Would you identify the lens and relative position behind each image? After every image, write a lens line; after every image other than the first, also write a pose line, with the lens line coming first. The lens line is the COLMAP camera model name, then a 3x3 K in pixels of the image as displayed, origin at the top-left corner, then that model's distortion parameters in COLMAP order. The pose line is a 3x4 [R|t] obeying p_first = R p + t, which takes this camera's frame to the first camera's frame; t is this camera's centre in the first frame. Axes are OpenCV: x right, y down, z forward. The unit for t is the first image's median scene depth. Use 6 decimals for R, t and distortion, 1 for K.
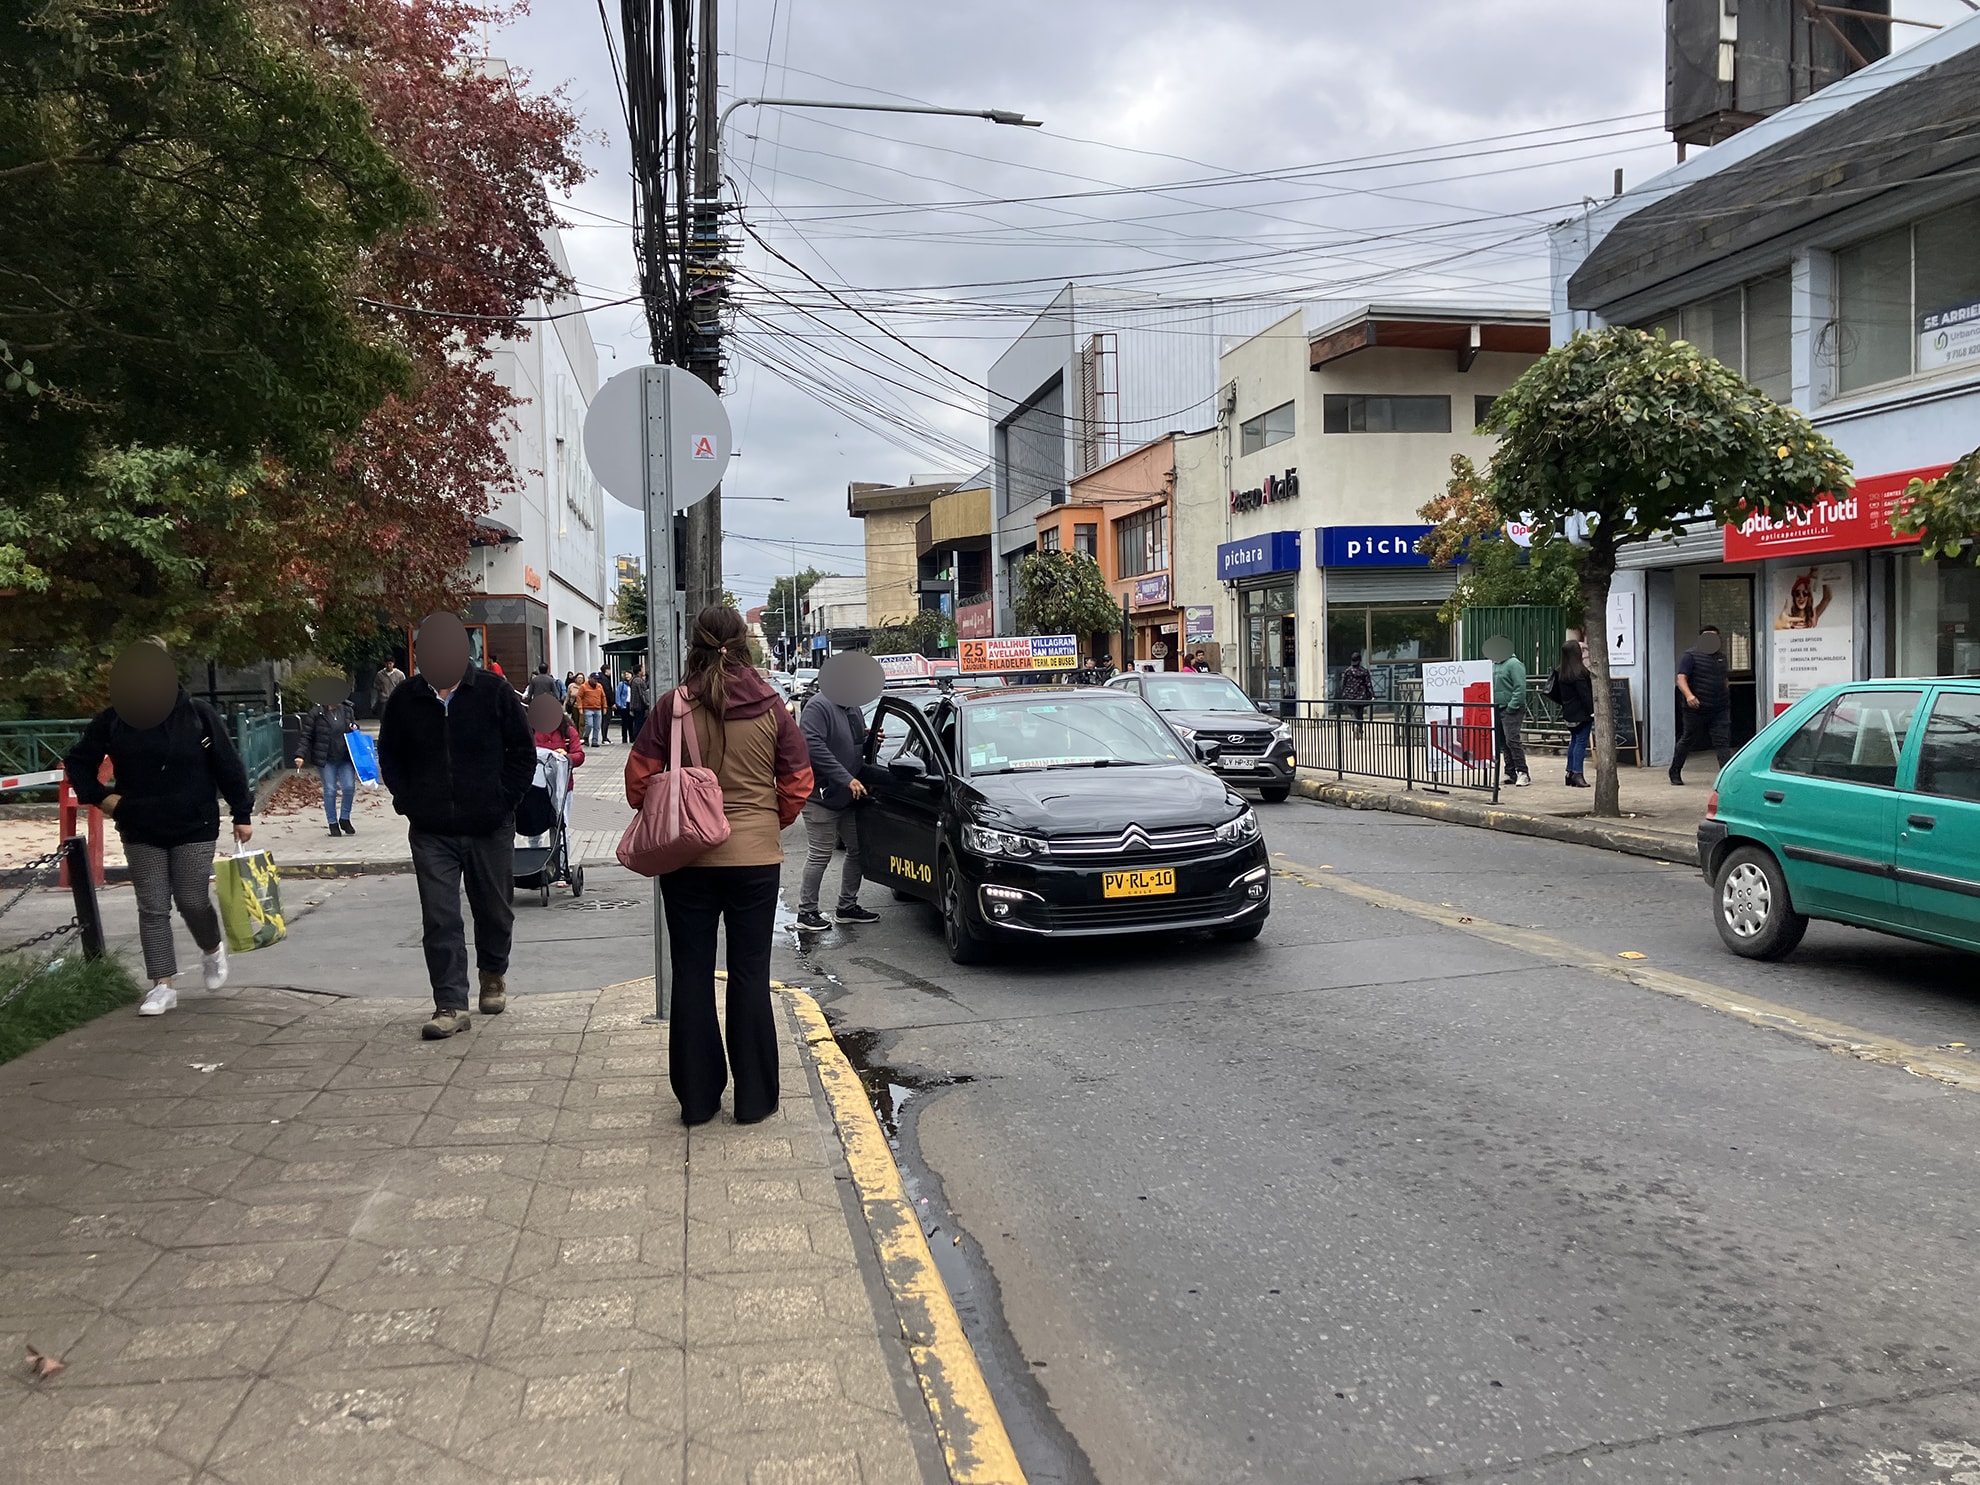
lens RADIAL K [[1616.9, 0, 991.8], [0, 1616.9, 741.0], [0, 0, 1]] dist [-0.000342, -0.006983]
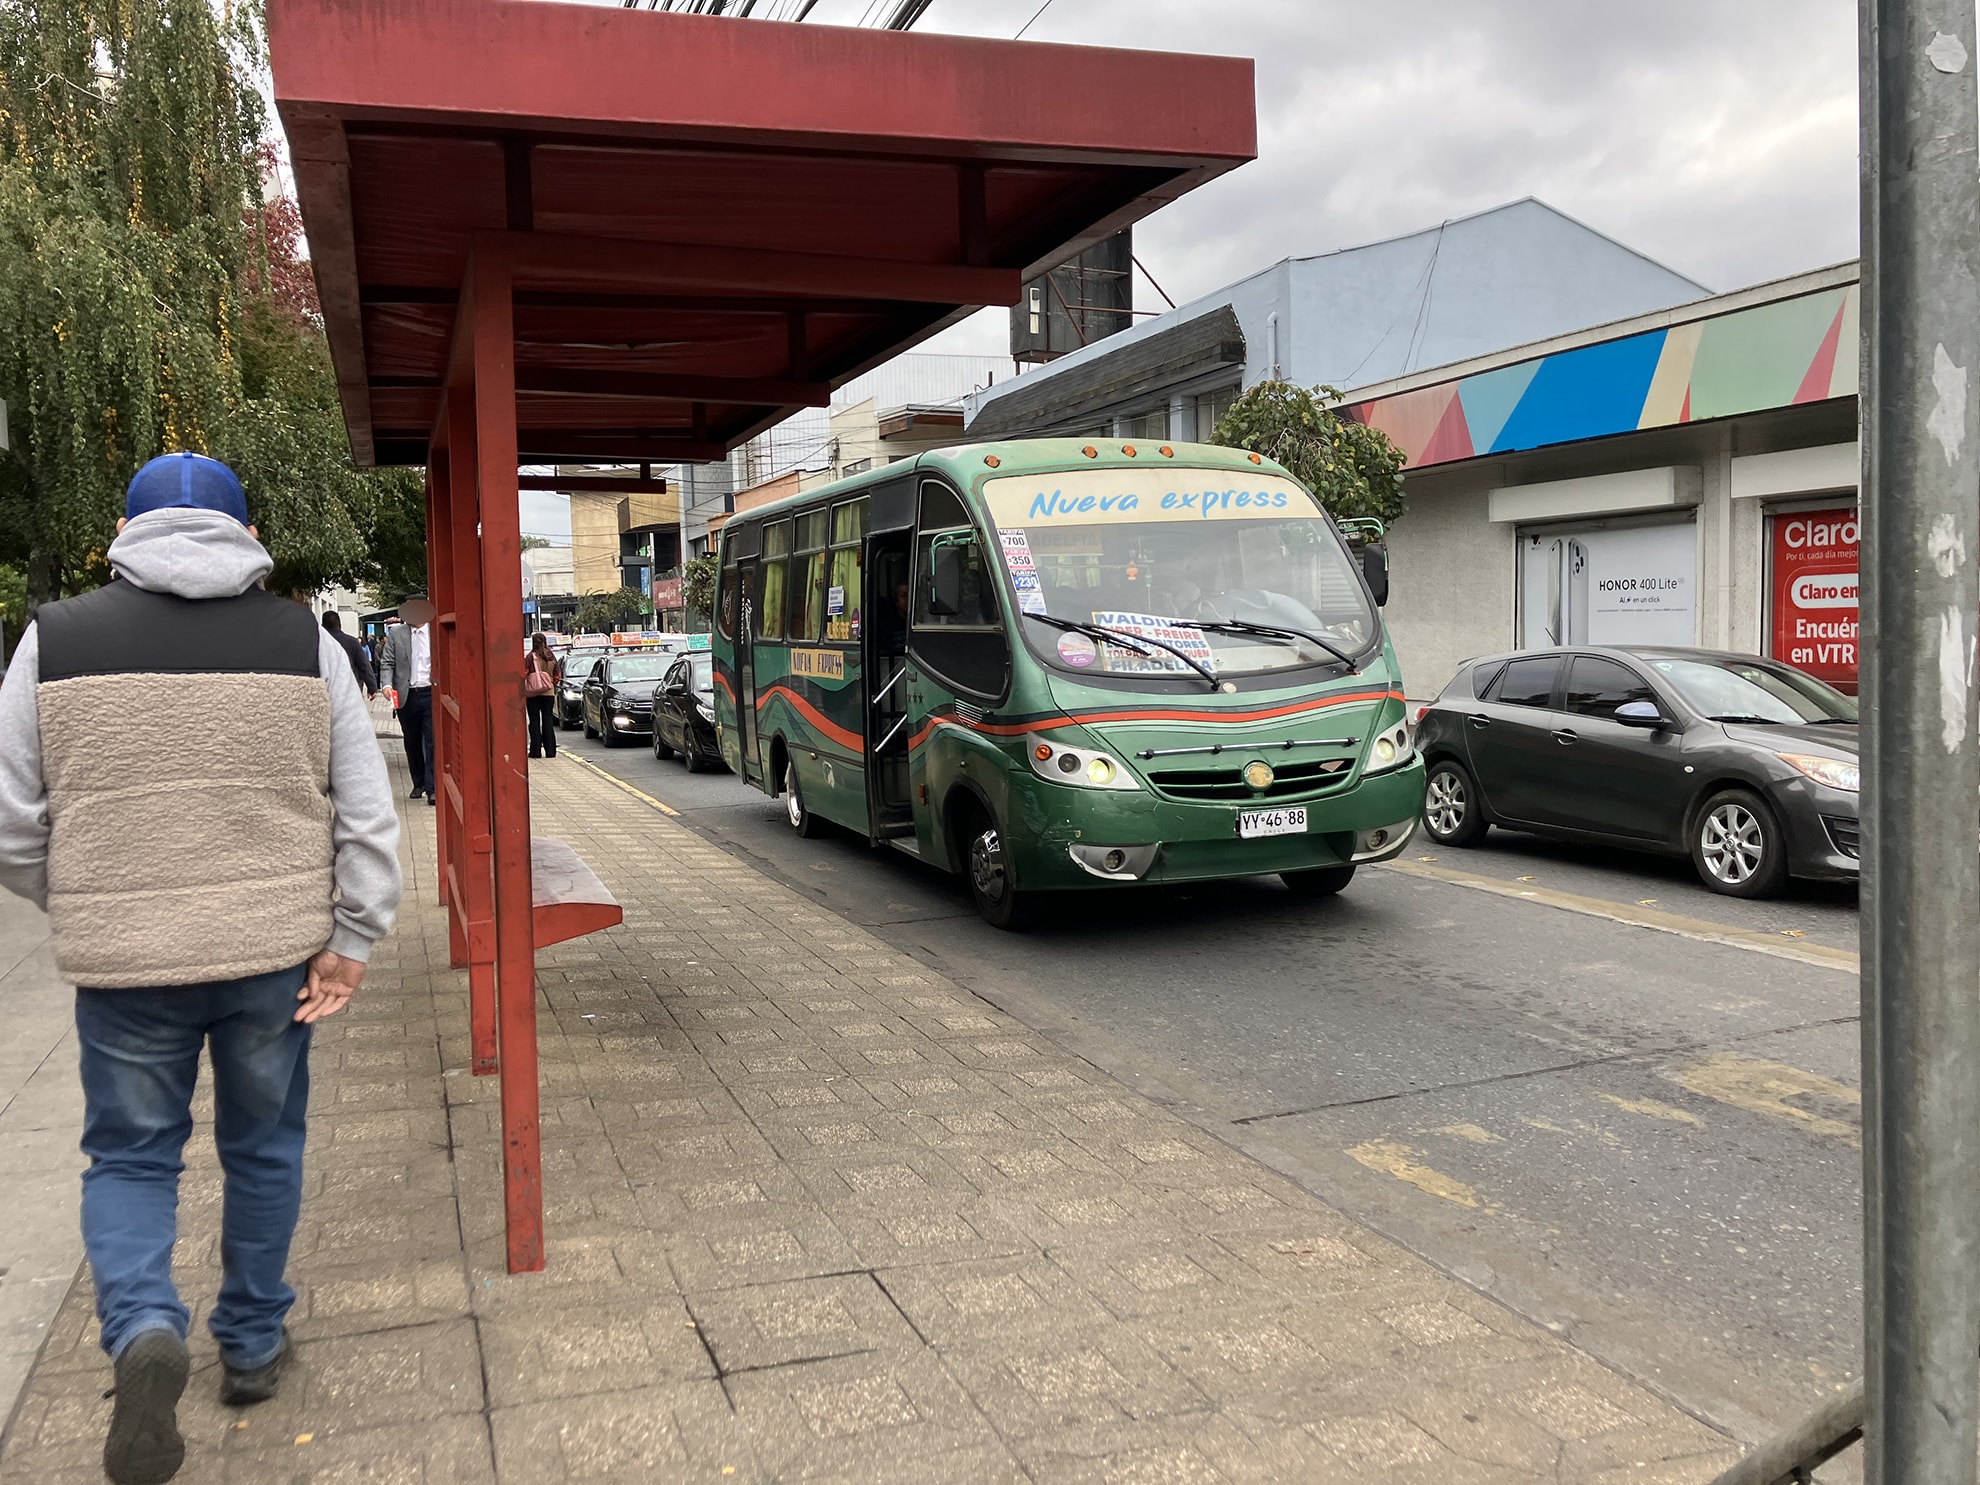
lens RADIAL K [[1616.9, 0, 989.2], [0, 1616.9, 739.2], [0, 0, 1]] dist [-0.000342, -0.006983]
pose [[0.984939, -0.005710, 0.172811, 0.017258], [0.002043, 0.999769, 0.021386, 0.007143], [-0.172893, -0.020711, 0.984723, -0.221792]]
